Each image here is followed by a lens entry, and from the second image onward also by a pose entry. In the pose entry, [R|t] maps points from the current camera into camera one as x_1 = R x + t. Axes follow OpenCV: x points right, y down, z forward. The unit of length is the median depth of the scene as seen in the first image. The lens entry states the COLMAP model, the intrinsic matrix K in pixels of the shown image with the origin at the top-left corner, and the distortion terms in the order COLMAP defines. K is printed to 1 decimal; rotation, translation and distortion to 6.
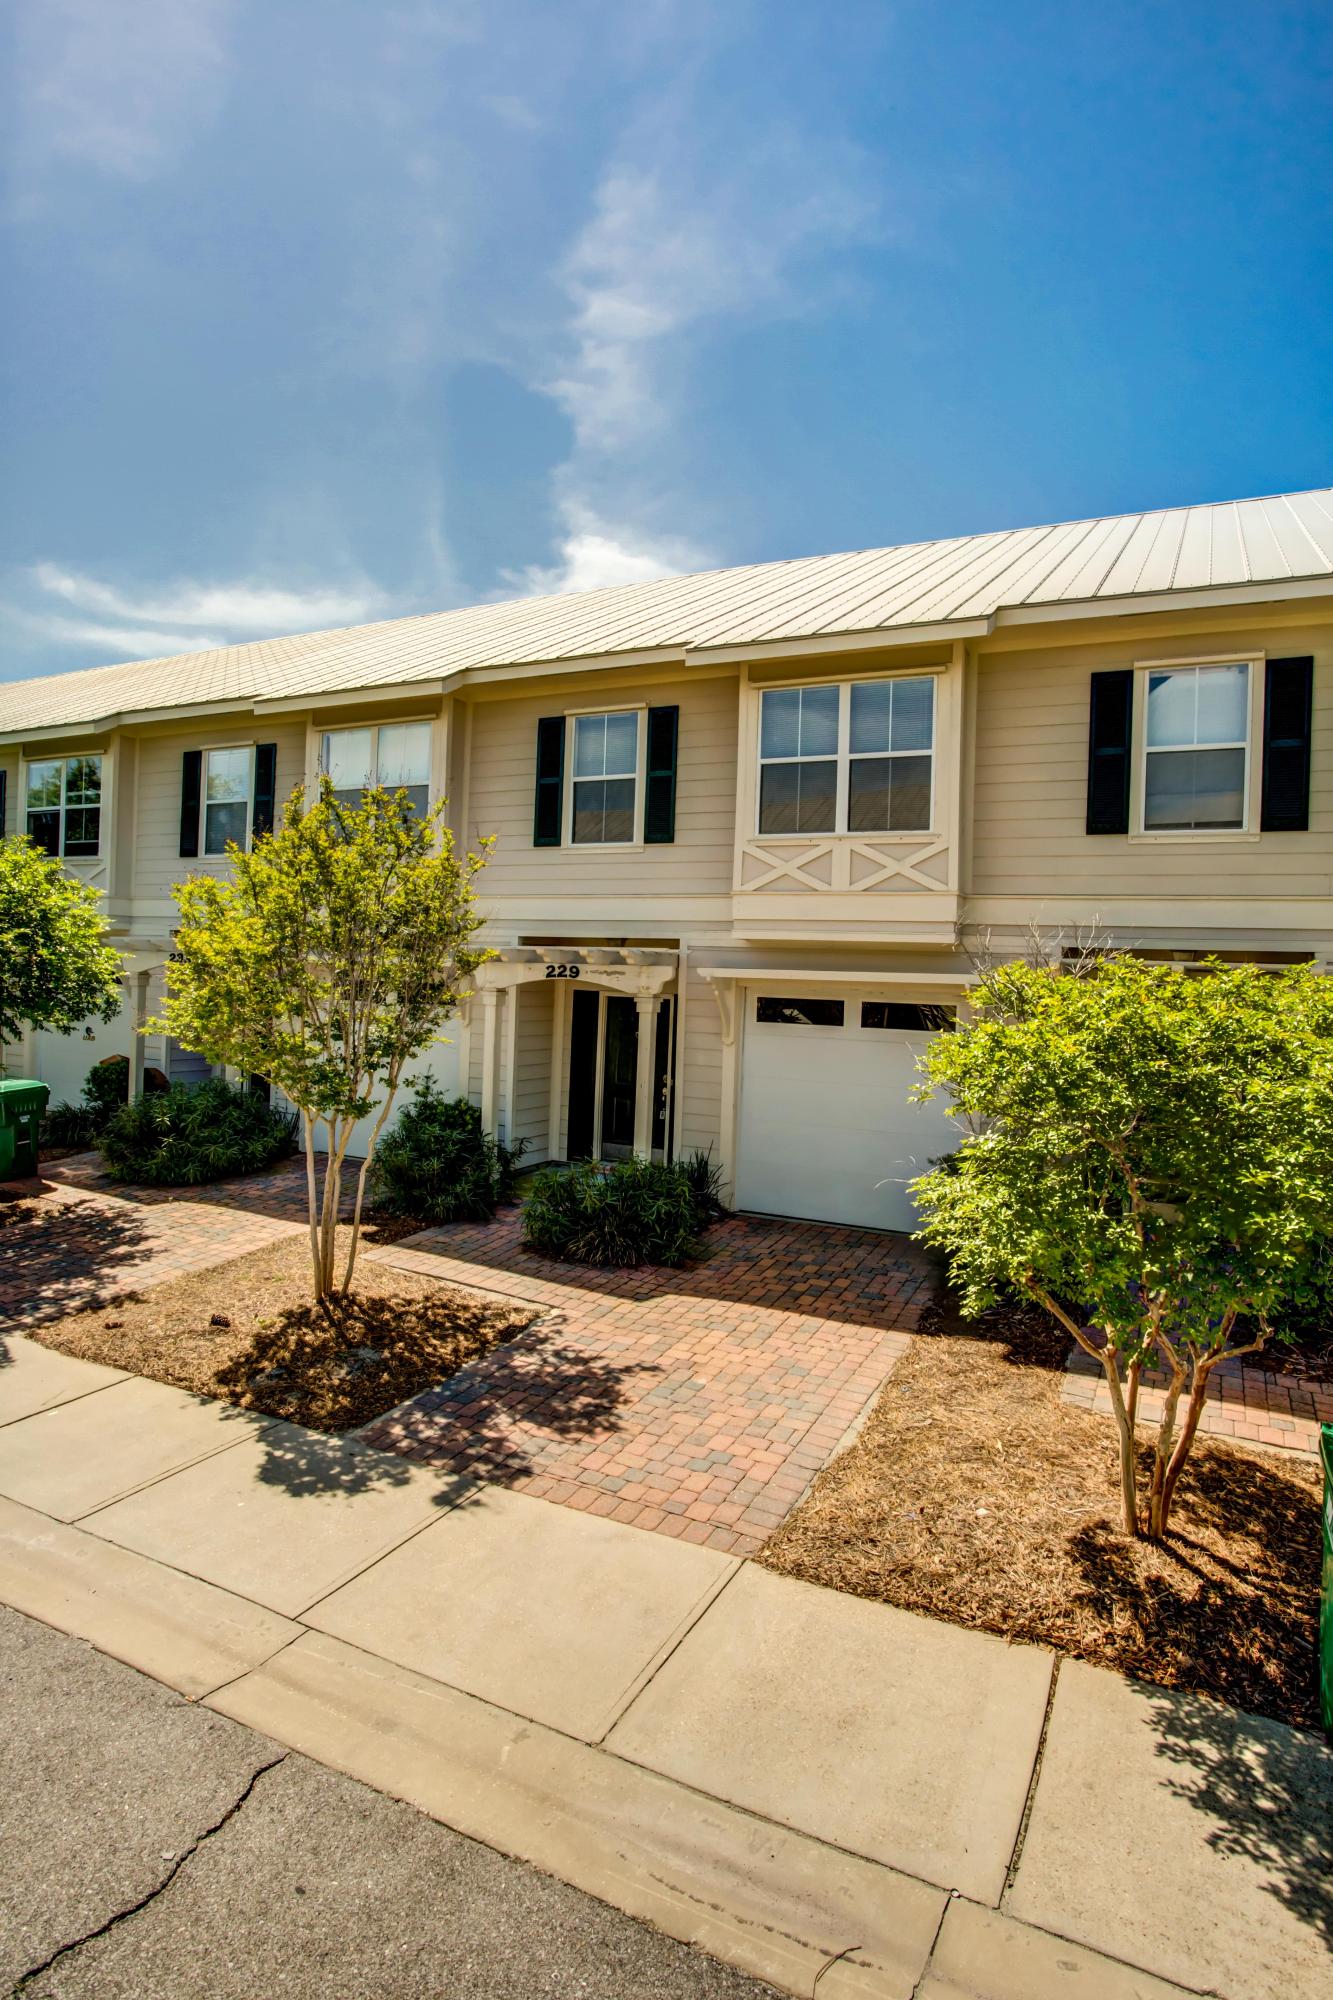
lens RADIAL K [[1078.8, 0, 664.8], [0, 1078.8, 991.7], [0, 0, 1]] dist [-0.053855, -0.000361]
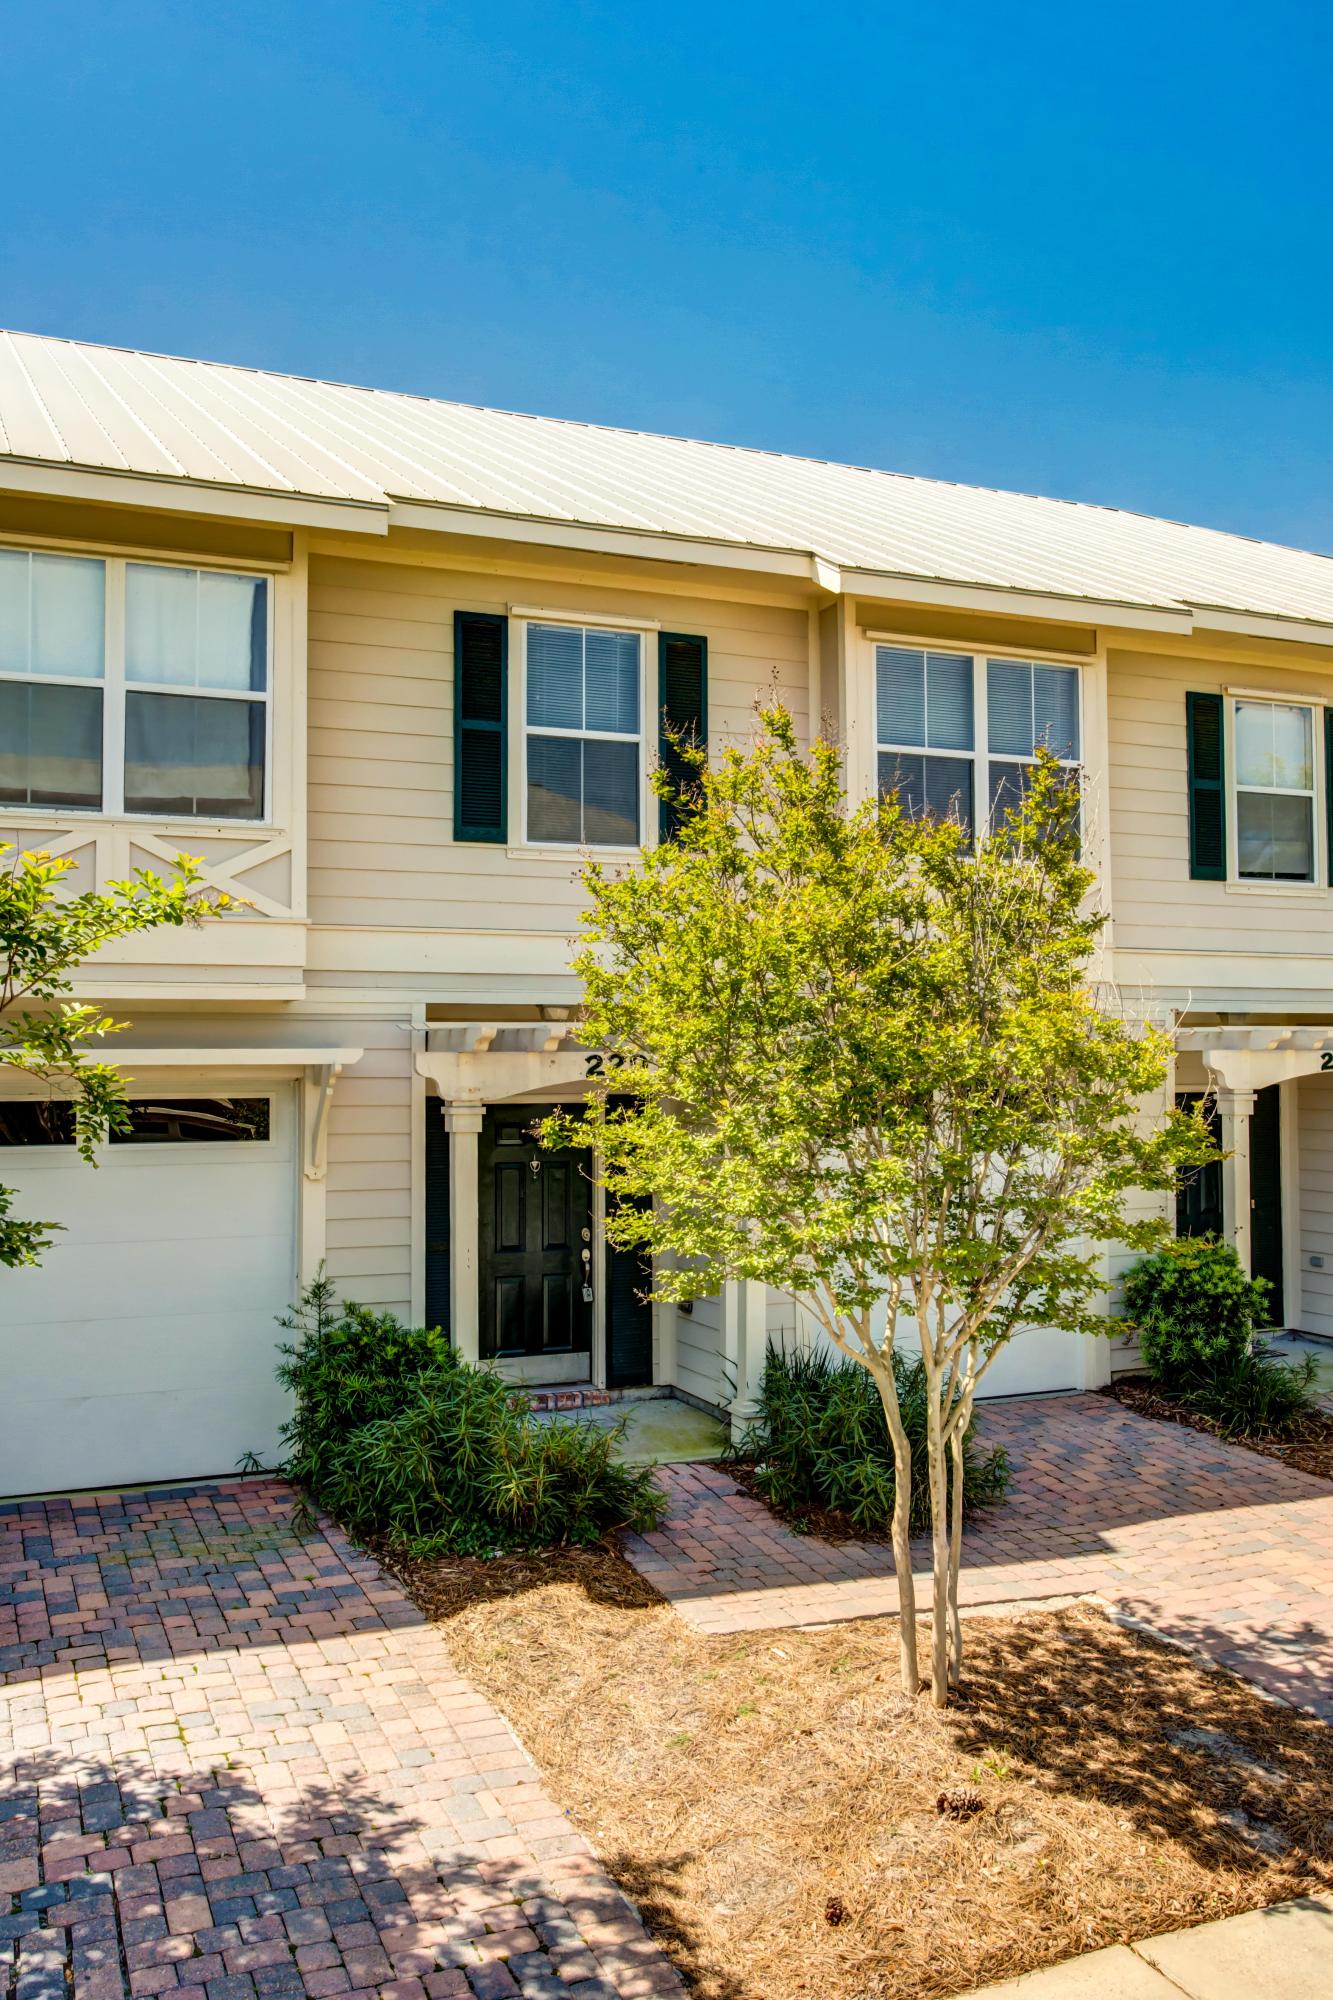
lens RADIAL K [[1621.0, 0, 666.1], [0, 1621.0, 1005.7], [0, 0, 1]] dist [-0.001525, 0.013281]
pose [[0.650058, -0.016039, 0.759715, -0.879489], [0.034135, 0.999384, -0.008109, -0.050750], [-0.759117, 0.031204, 0.650206, 0.485761]]
